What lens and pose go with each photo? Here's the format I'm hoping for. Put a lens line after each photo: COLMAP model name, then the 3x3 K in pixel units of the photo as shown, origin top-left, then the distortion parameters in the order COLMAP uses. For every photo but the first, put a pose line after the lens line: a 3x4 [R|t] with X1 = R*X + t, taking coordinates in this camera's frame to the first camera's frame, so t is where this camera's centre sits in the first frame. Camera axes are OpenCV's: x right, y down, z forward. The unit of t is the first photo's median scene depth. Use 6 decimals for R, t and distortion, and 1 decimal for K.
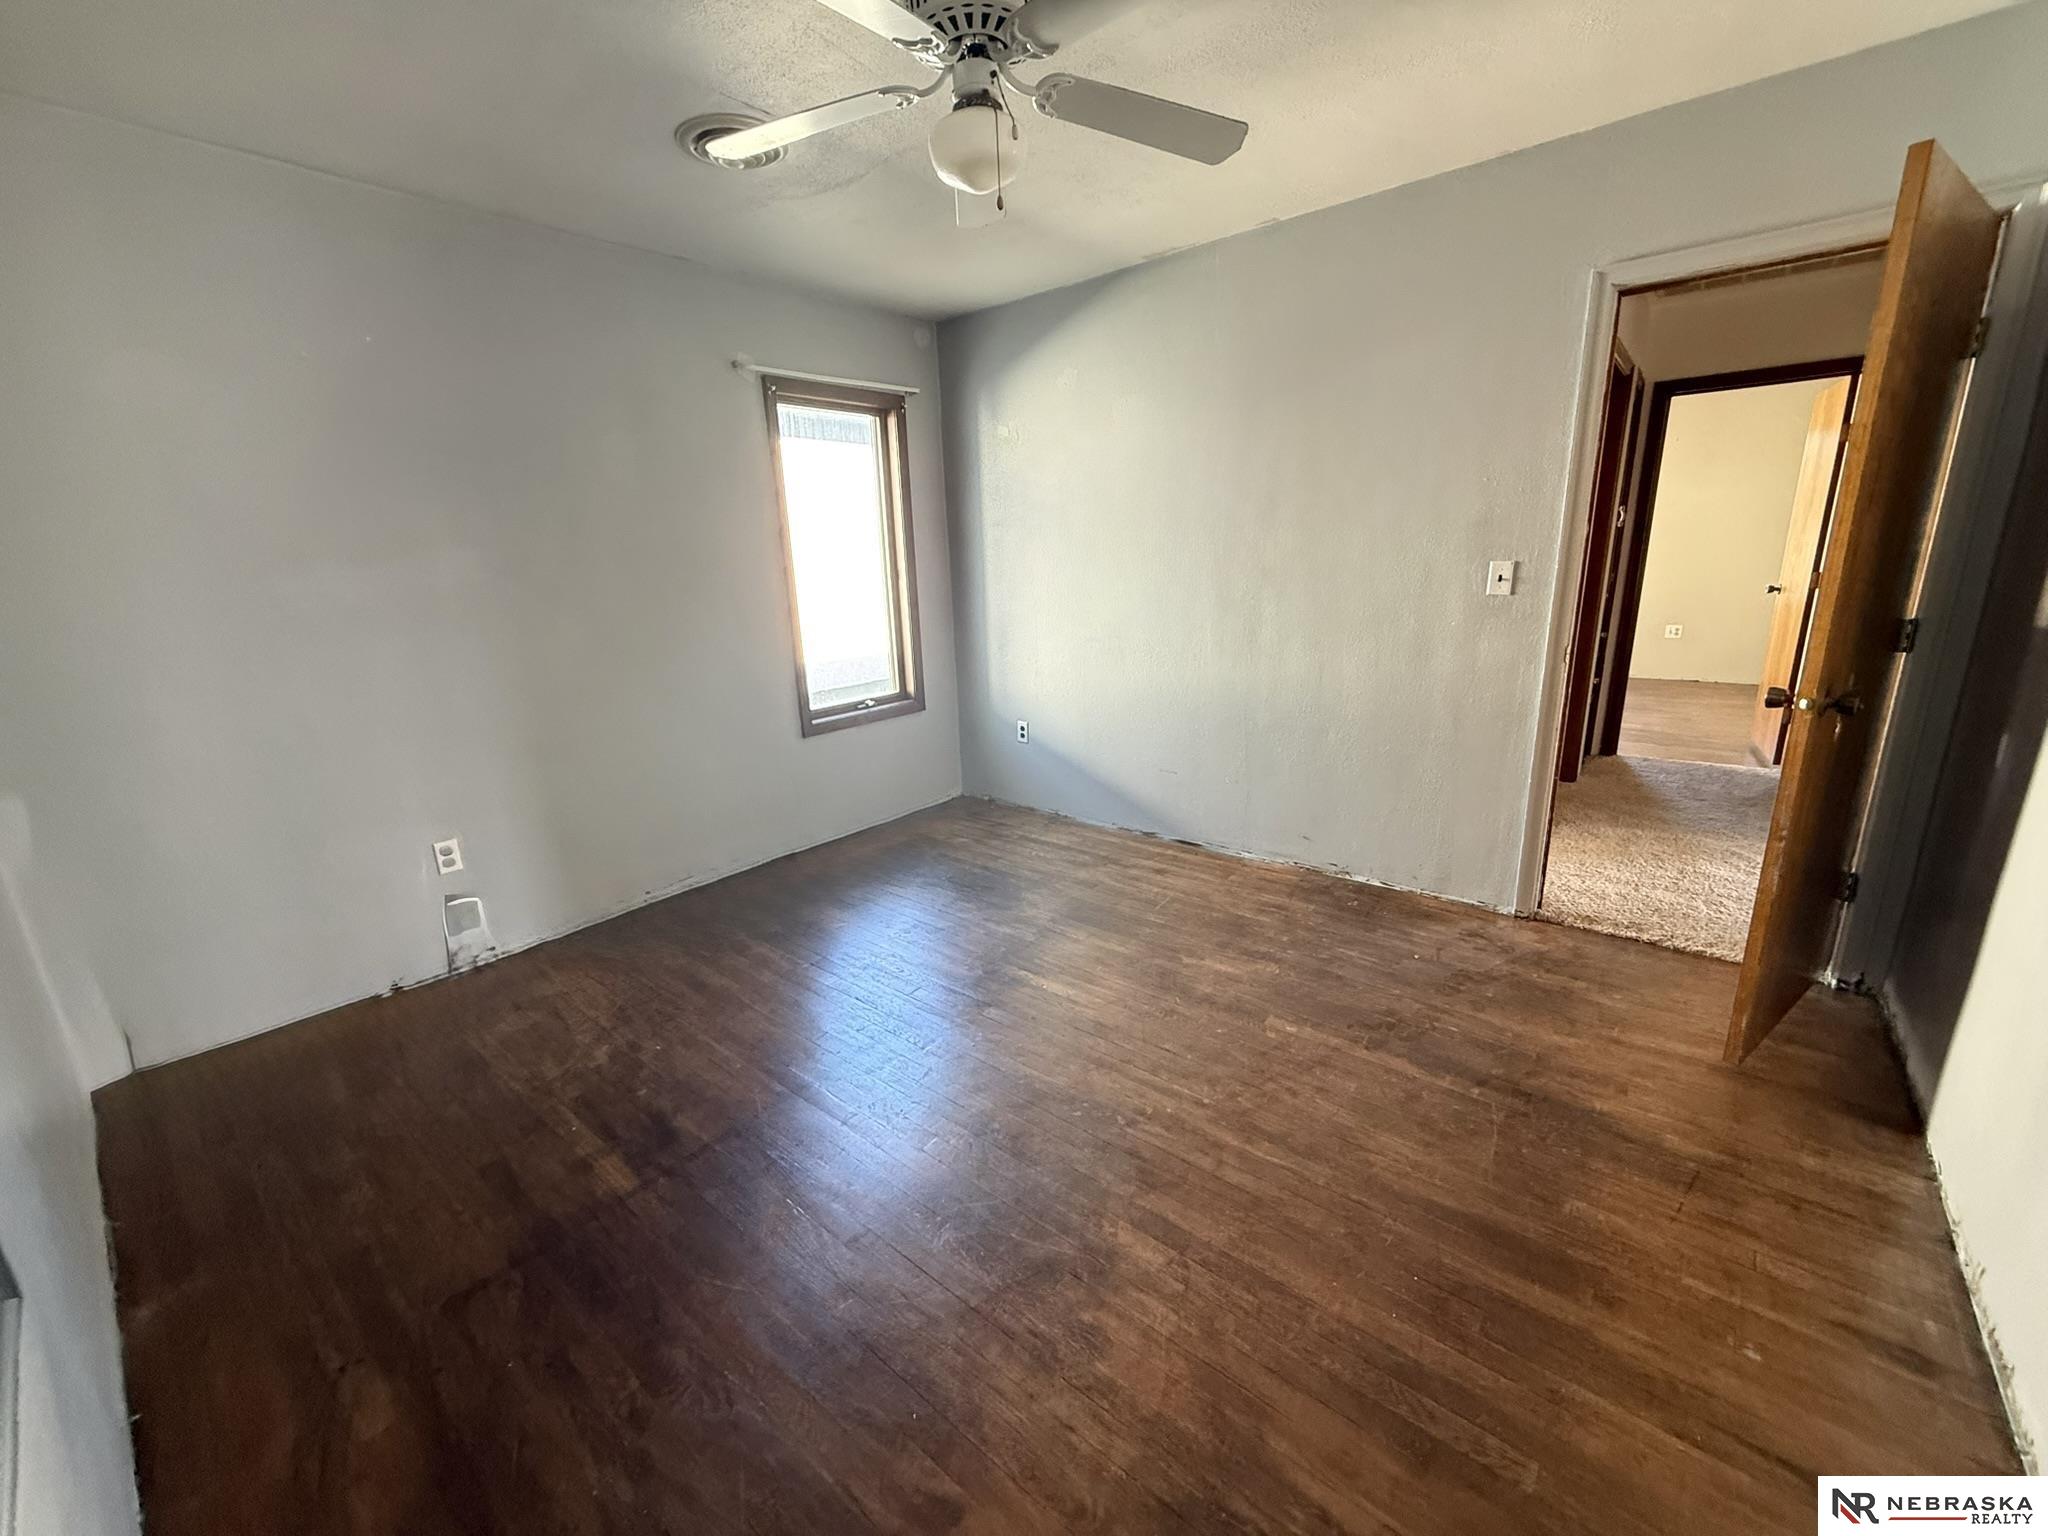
lens RADIAL K [[811.5, 0, 1015.9], [0, 811.5, 756.6], [0, 0, 1]] dist [-0.002107, 0.000563]
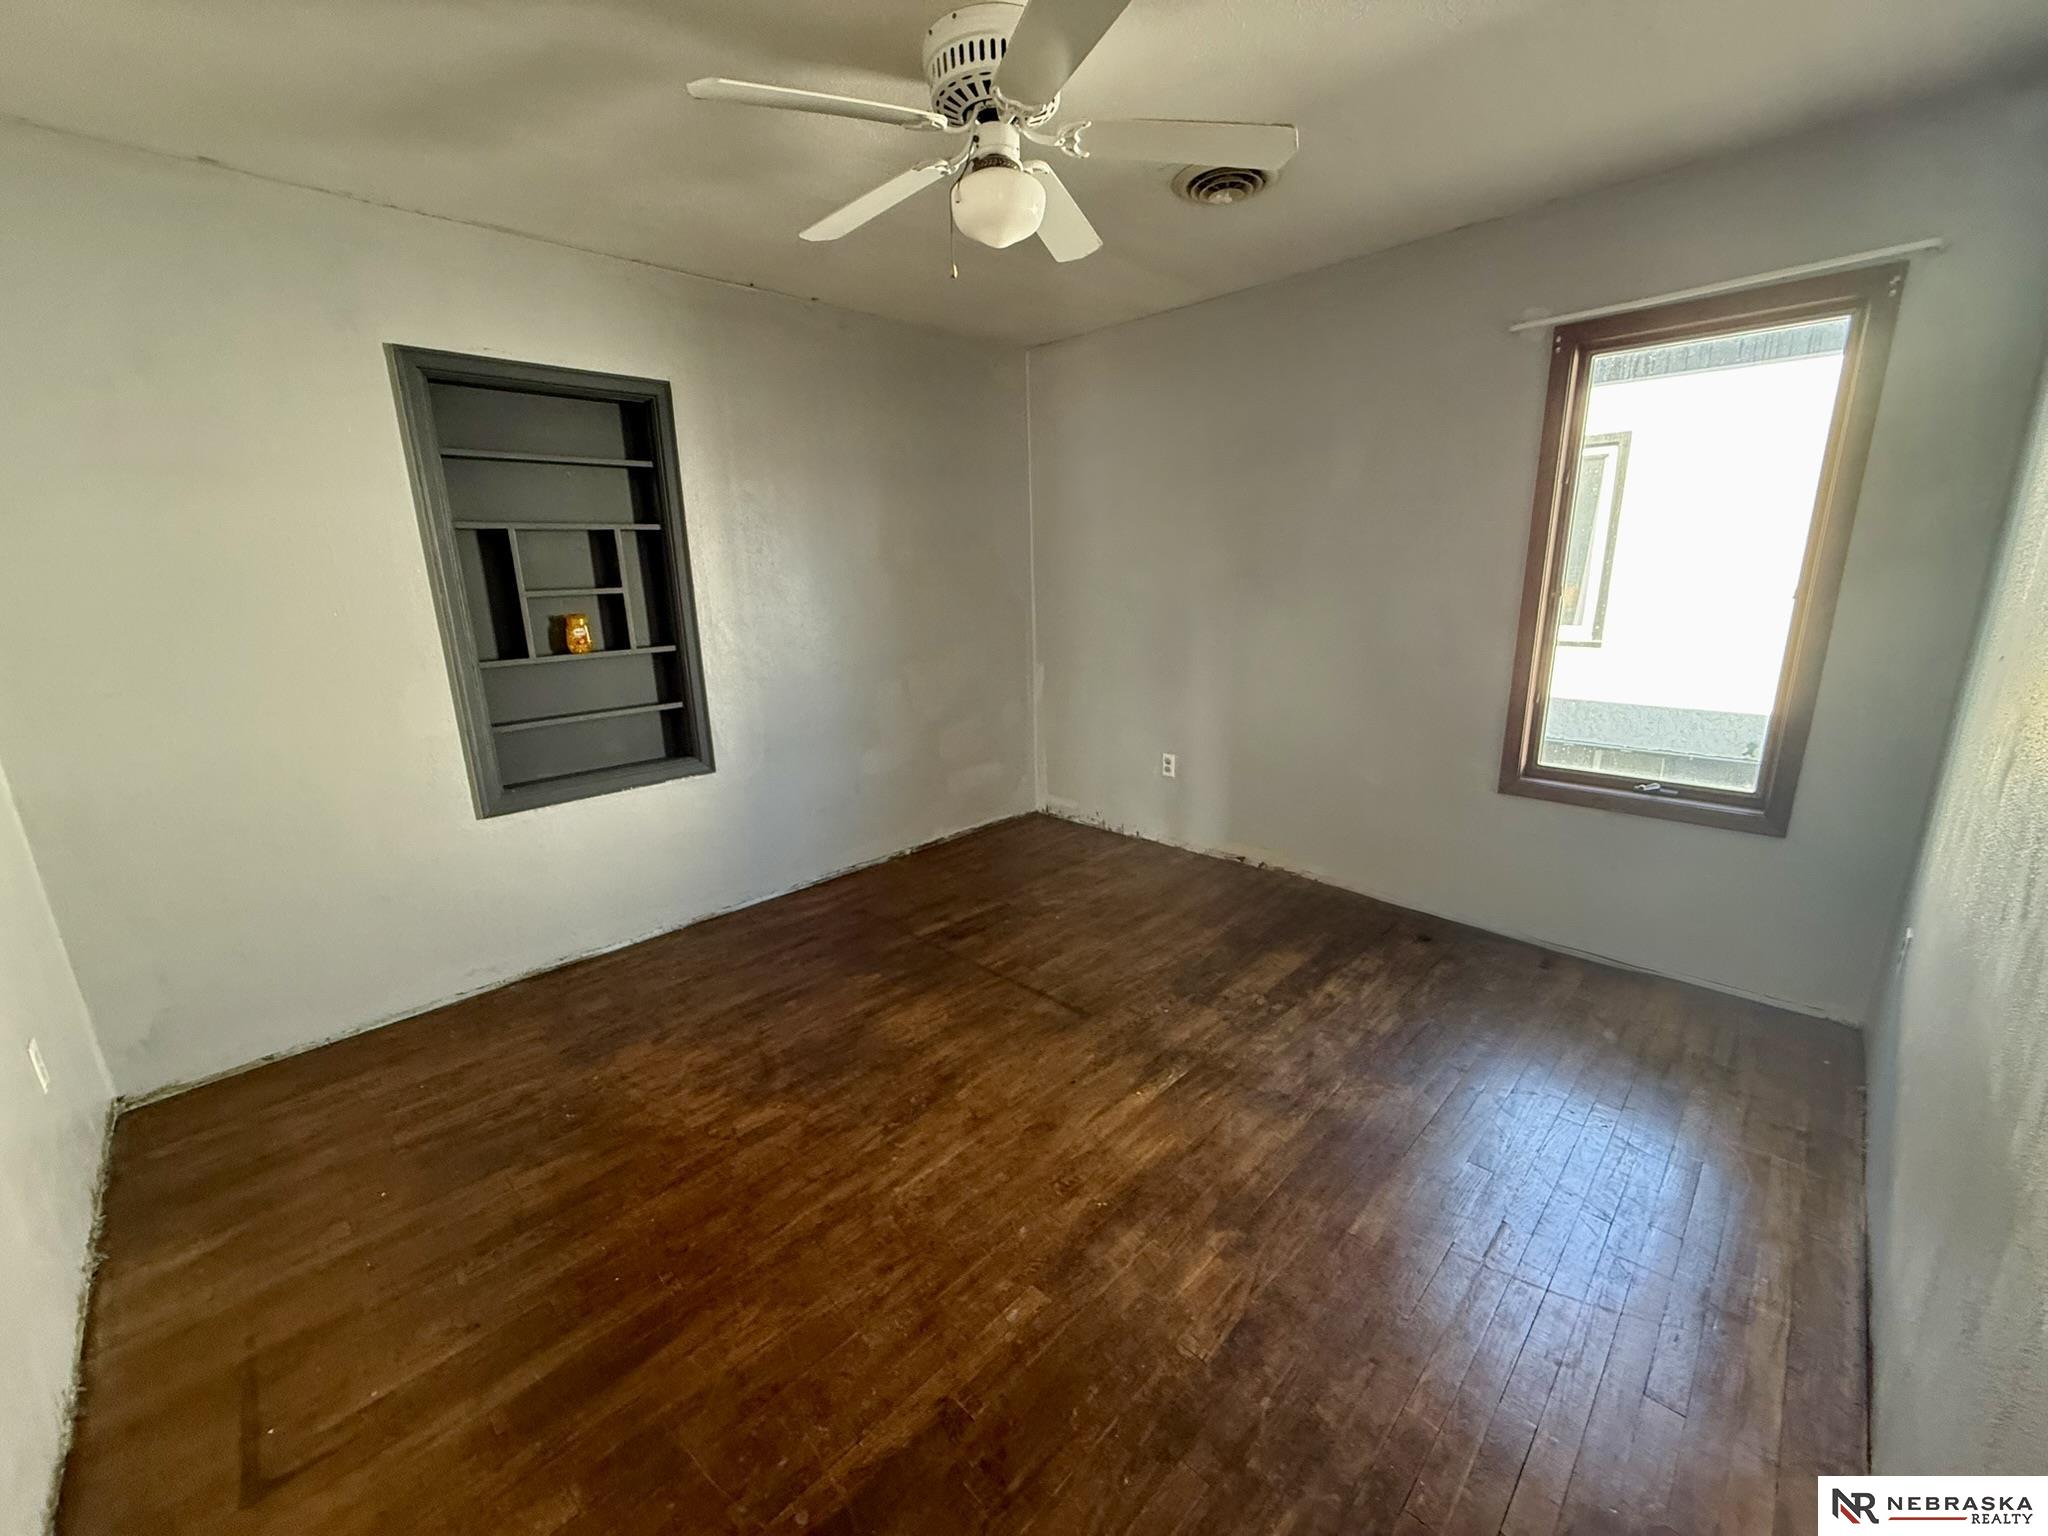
lens RADIAL K [[811.5, 0, 1019.2], [0, 811.5, 752.8], [0, 0, 1]] dist [-0.002107, 0.000563]
pose [[-0.076522, 0.264635, -0.961308, 1.009448], [-0.215620, 0.936928, 0.275088, -0.339451], [0.973474, 0.228328, -0.014635, 1.058889]]
